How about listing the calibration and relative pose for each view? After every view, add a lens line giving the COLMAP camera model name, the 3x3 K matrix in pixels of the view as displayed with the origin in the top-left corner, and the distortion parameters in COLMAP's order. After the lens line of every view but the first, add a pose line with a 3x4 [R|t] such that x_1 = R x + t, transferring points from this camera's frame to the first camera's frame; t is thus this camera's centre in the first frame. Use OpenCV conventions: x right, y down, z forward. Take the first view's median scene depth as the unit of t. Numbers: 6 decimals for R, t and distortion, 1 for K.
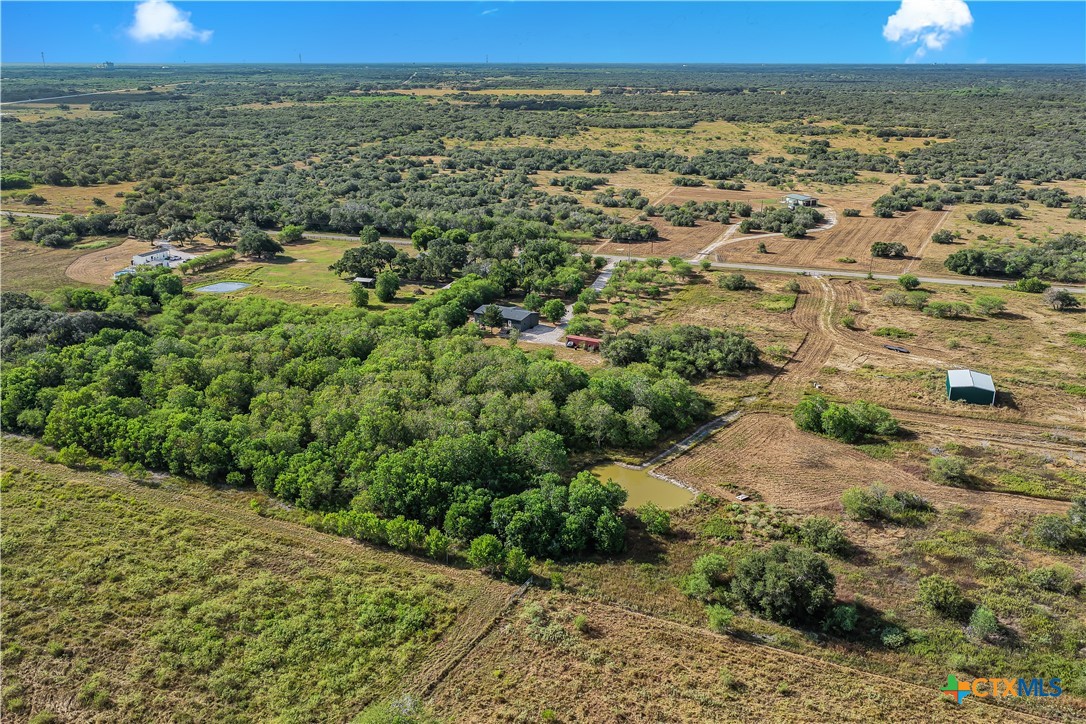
lens RADIAL K [[910.9, 0, 530.8], [0, 910.9, 362.5], [0, 0, 1]] dist [0.001184, 0.005909]
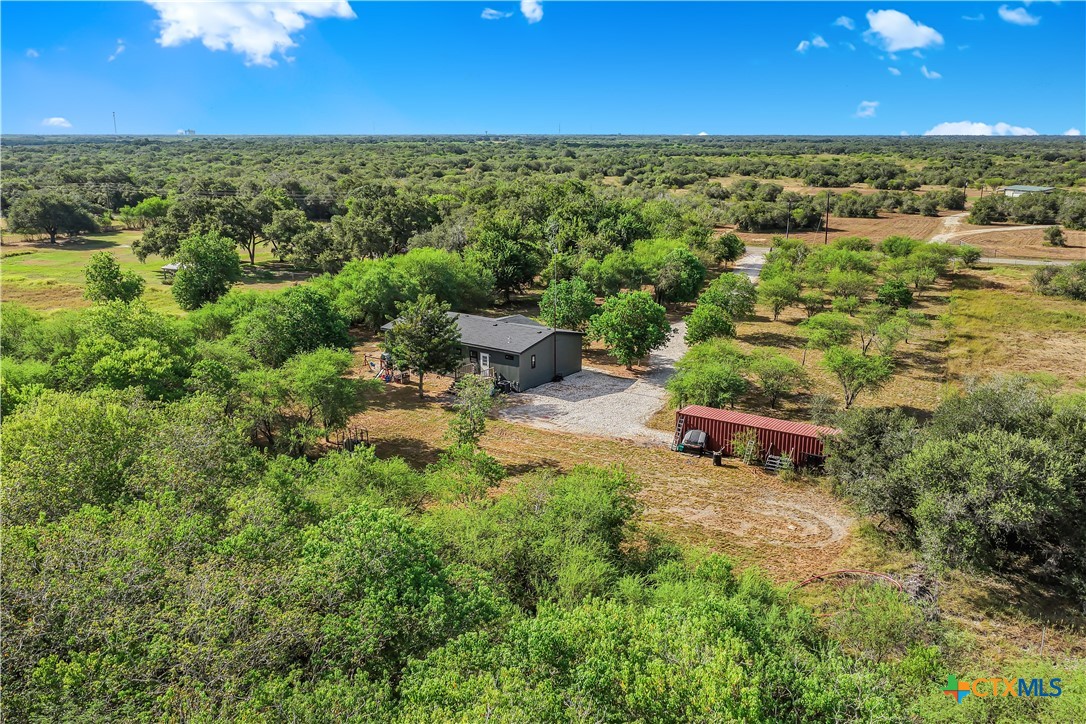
lens RADIAL K [[910.9, 0, 530.8], [0, 910.9, 362.5], [0, 0, 1]] dist [0.001184, 0.005909]
pose [[0.997002, 0.018846, -0.075039, 0.014783], [-0.024455, 0.996918, -0.074542, -0.019941], [0.073403, 0.076154, 0.994391, 0.677157]]
